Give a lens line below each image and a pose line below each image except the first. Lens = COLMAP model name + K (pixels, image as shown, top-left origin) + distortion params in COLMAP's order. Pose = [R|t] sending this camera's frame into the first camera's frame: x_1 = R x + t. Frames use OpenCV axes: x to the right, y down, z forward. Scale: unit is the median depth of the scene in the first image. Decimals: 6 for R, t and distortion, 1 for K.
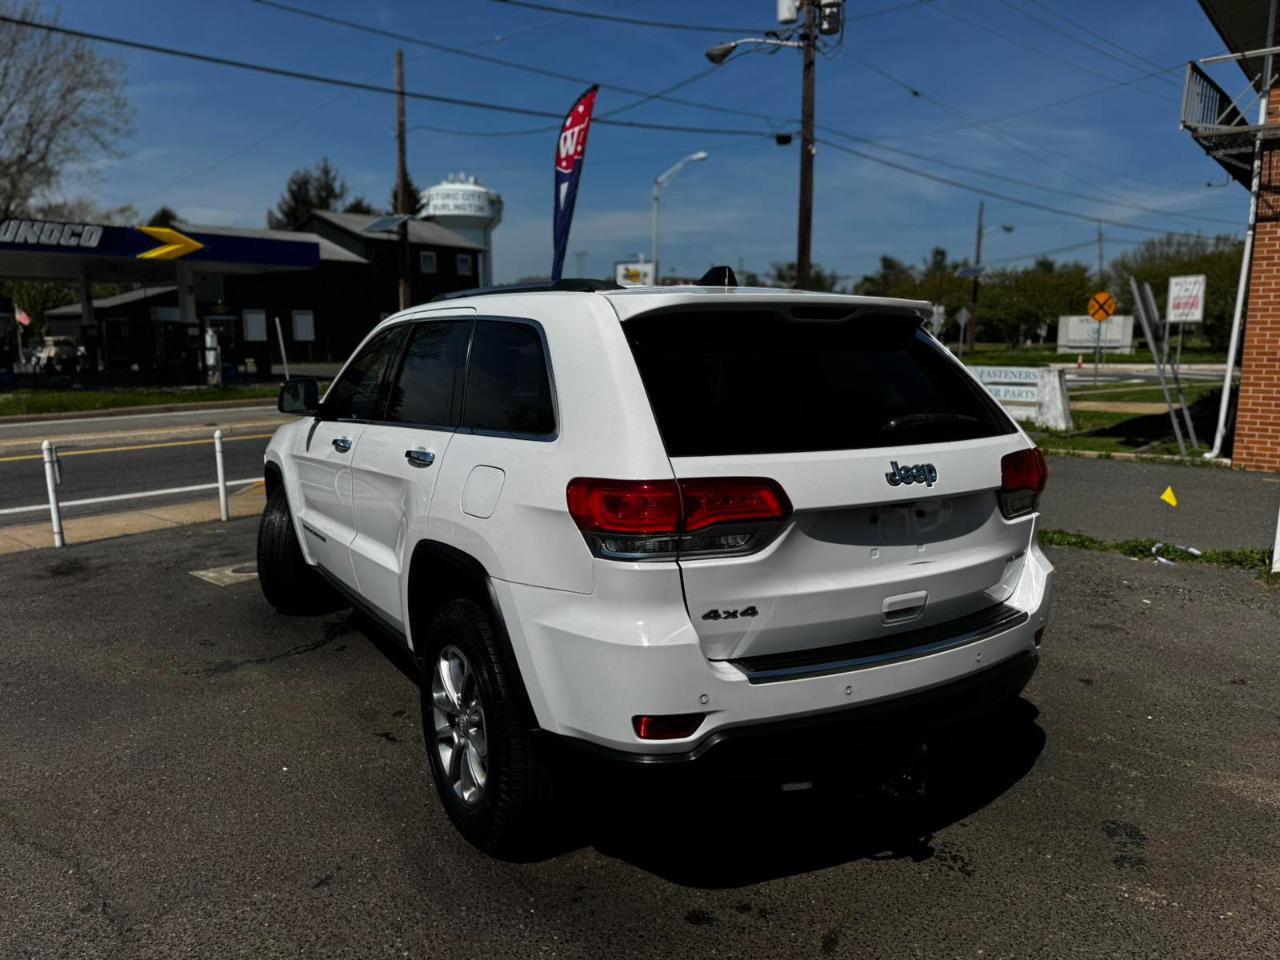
lens RADIAL K [[902.4, 0, 644.1], [0, 902.4, 481.5], [0, 0, 1]] dist [0.050353, -0.073198]
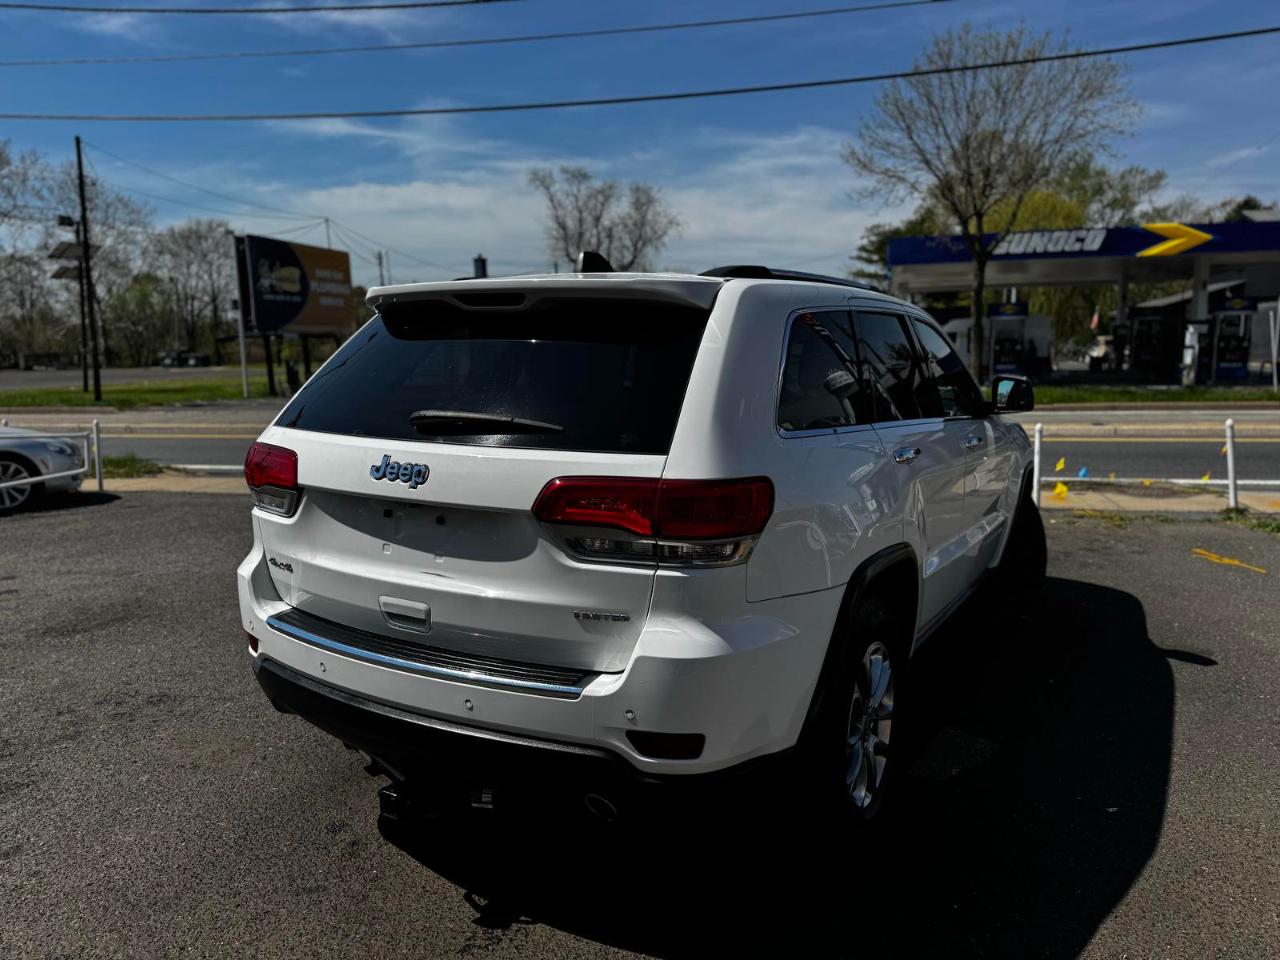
lens RADIAL K [[955.6, 0, 719.7], [0, 955.6, 484.5], [0, 0, 1]] dist [0.080016, -0.196604]
pose [[0.438923, 0.119989, -0.890477, 0.214213], [-0.124025, 0.989648, 0.072219, -0.017393], [0.889924, 0.078743, 0.449261, 0.137653]]
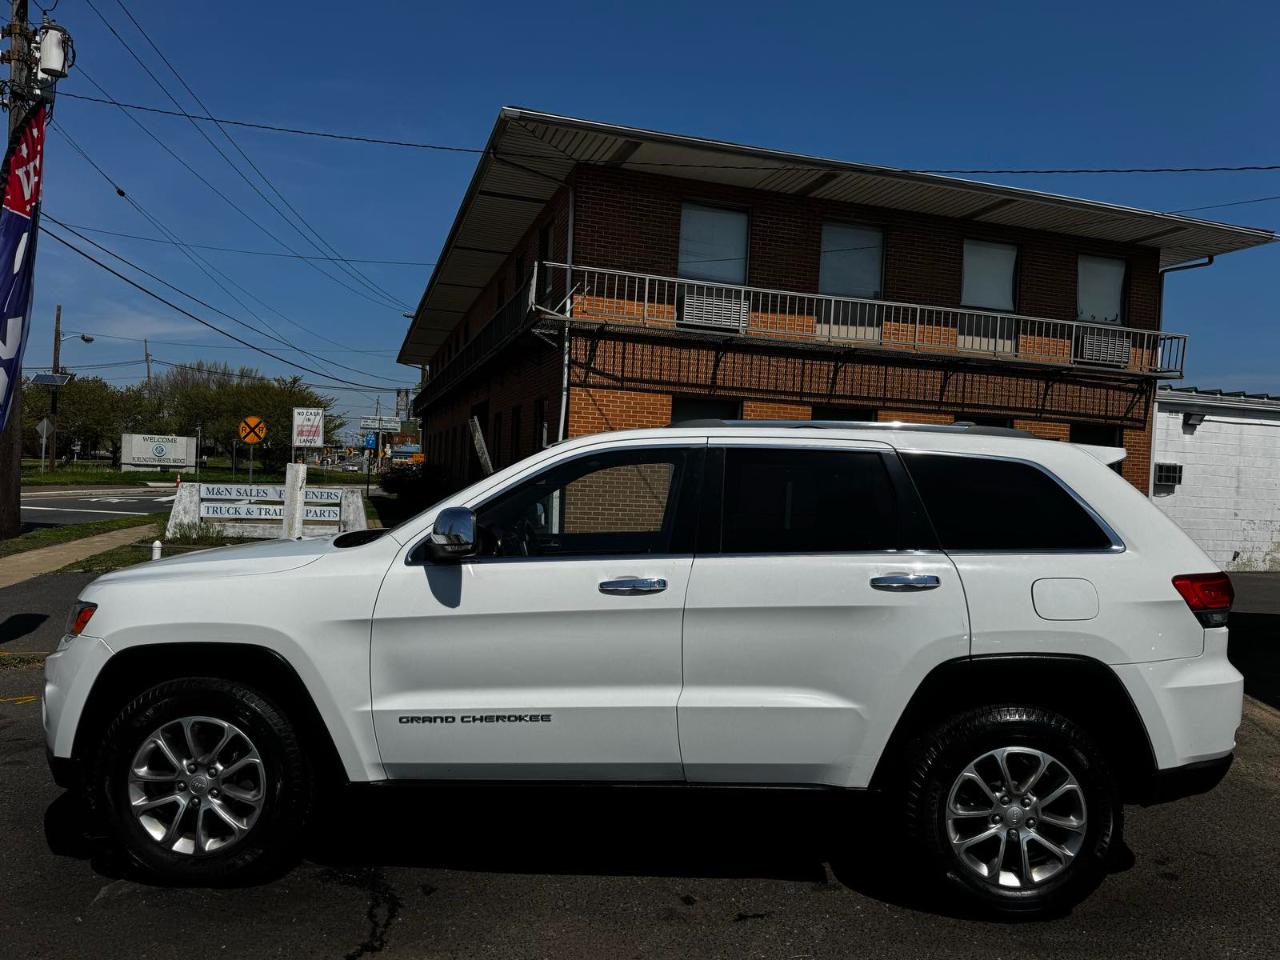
lens RADIAL K [[890.3, 0, 635.7], [0, 890.3, 483.0], [0, 0, 1]] dist [0.129916, -0.191980]
pose [[0.540484, 0.013173, 0.841251, -0.266073], [0.093638, 0.992724, -0.075706, -0.019346], [-0.836127, 0.119691, 0.535318, 0.140220]]
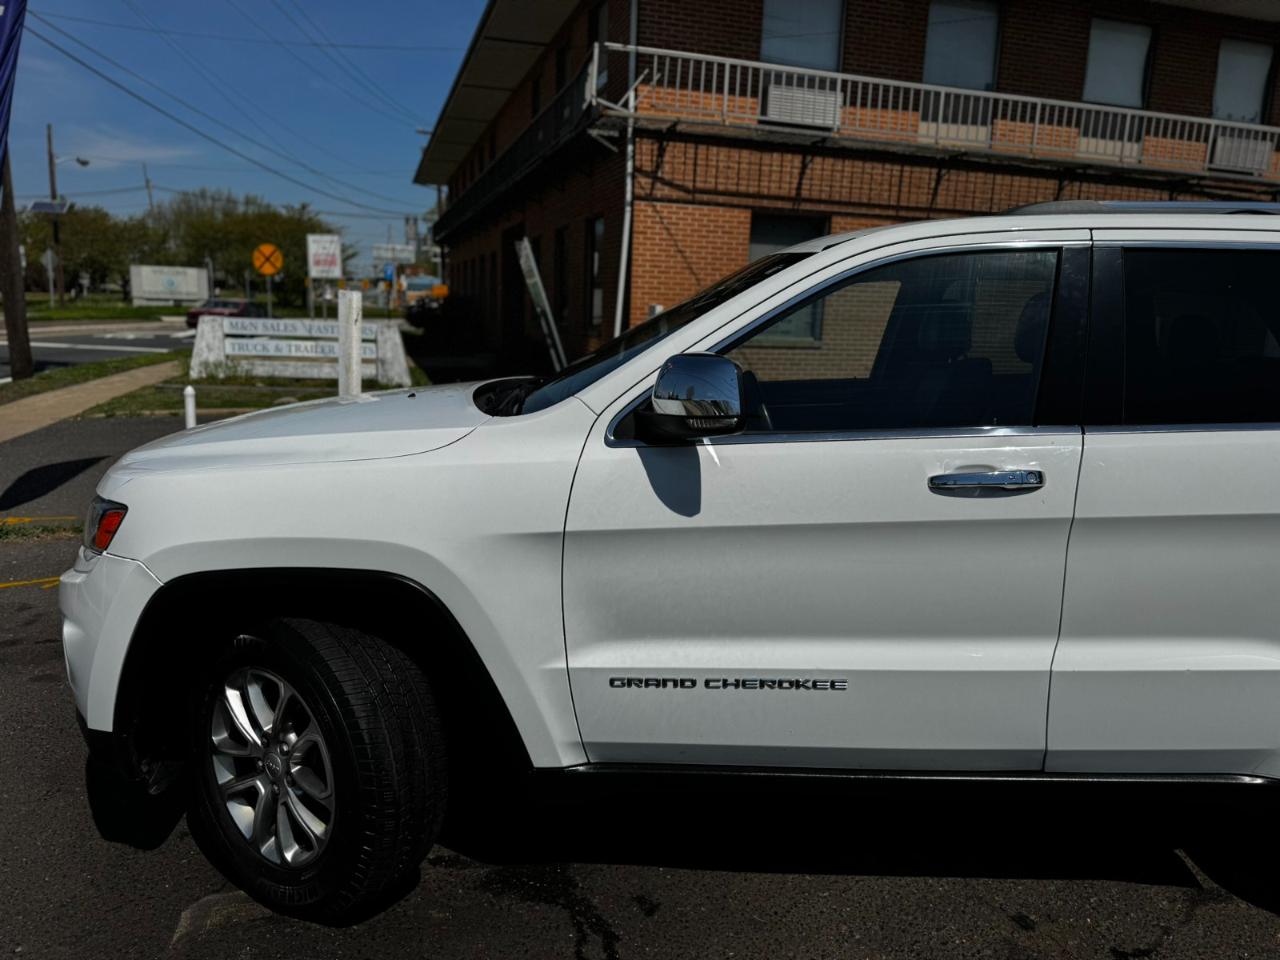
lens RADIAL K [[902.4, 0, 644.1], [0, 902.4, 481.5], [0, 0, 1]] dist [0.050353, -0.073198]
pose [[0.549781, -0.141627, 0.823215, -0.222362], [0.099753, 0.989601, 0.103632, -0.029575], [-0.829331, 0.025143, 0.558192, 0.226046]]
